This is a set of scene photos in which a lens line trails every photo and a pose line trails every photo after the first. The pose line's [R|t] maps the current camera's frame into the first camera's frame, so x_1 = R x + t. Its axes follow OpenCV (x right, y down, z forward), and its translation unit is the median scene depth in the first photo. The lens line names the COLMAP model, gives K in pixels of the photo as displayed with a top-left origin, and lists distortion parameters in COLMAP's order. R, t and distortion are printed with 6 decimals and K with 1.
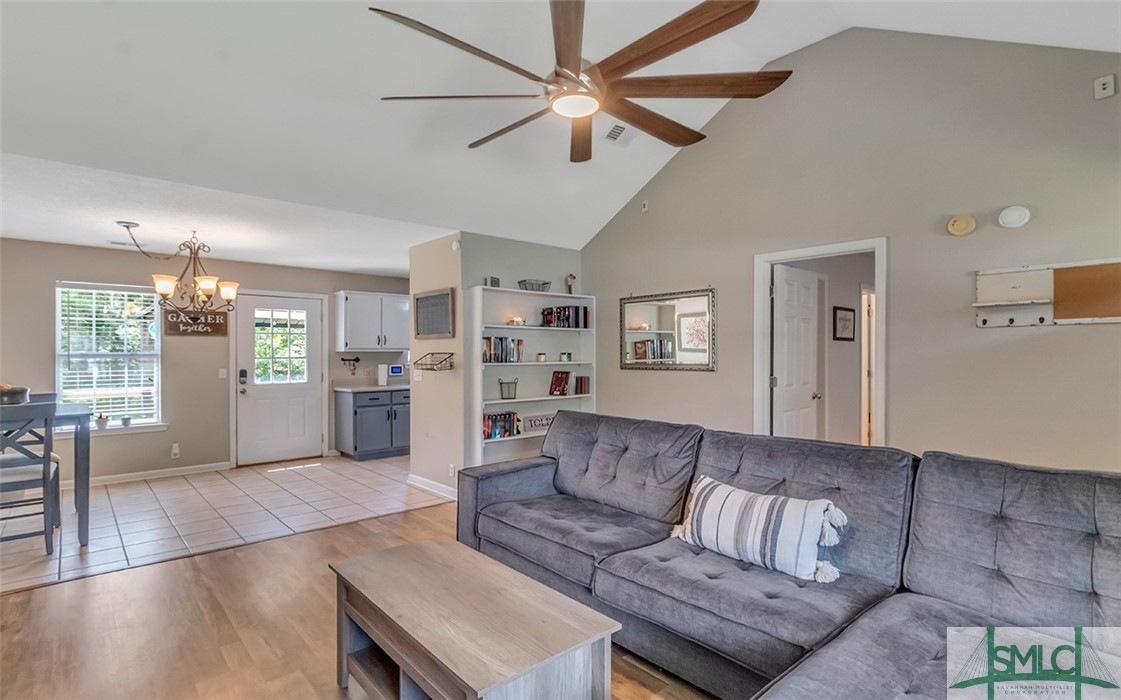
lens RADIAL K [[541.2, 0, 558.9], [0, 541.2, 349.6], [0, 0, 1]] dist [0.003422, 0.000405]
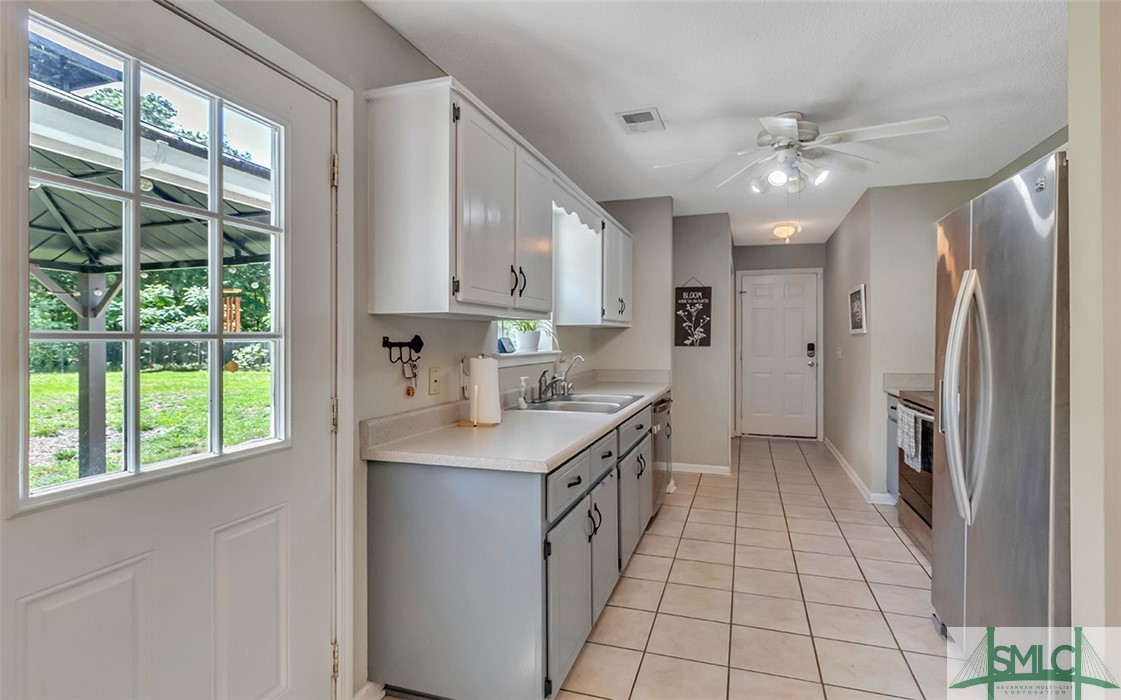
lens RADIAL K [[541.2, 0, 571.8], [0, 541.2, 332.5], [0, 0, 1]] dist [0.003422, 0.000405]
pose [[0.861588, 0.008550, 0.507536, -0.517392], [-0.004924, 0.999952, -0.008486, 0.016730], [-0.507584, 0.004812, 0.861589, 0.805690]]
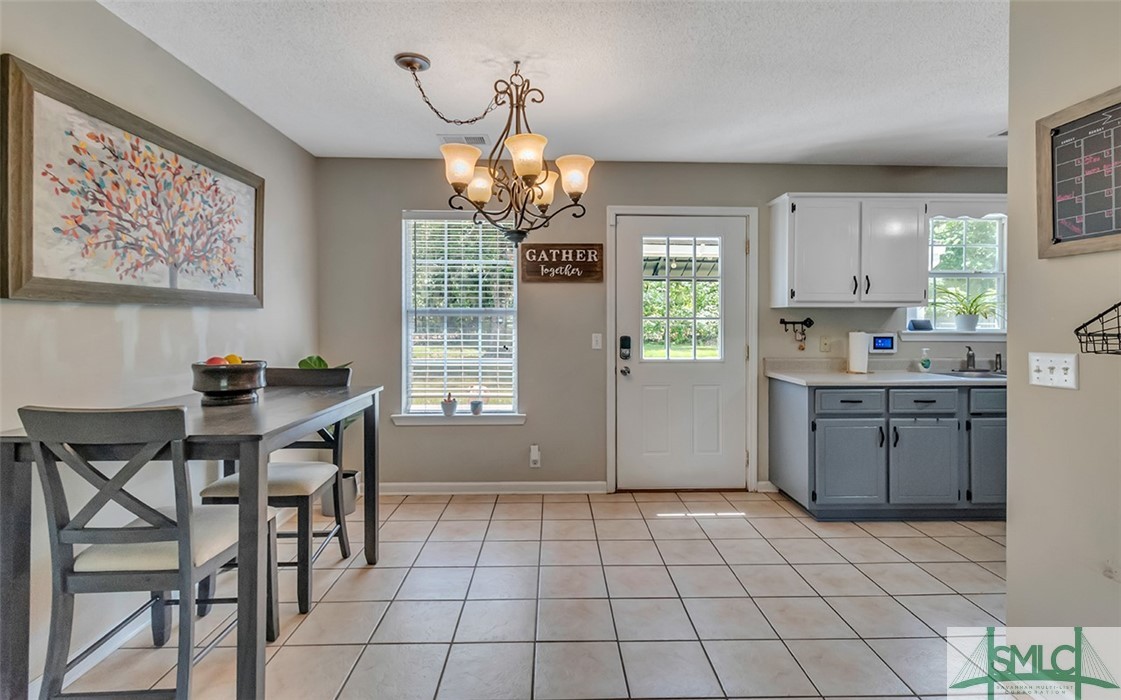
lens RADIAL K [[541.2, 0, 556.7], [0, 541.2, 318.8], [0, 0, 1]] dist [0.003422, 0.000405]
pose [[0.751257, 0.003494, -0.660001, -0.232314], [-0.001118, 0.999991, 0.004022, 0.014711], [0.660009, -0.002283, 0.751254, 0.482385]]
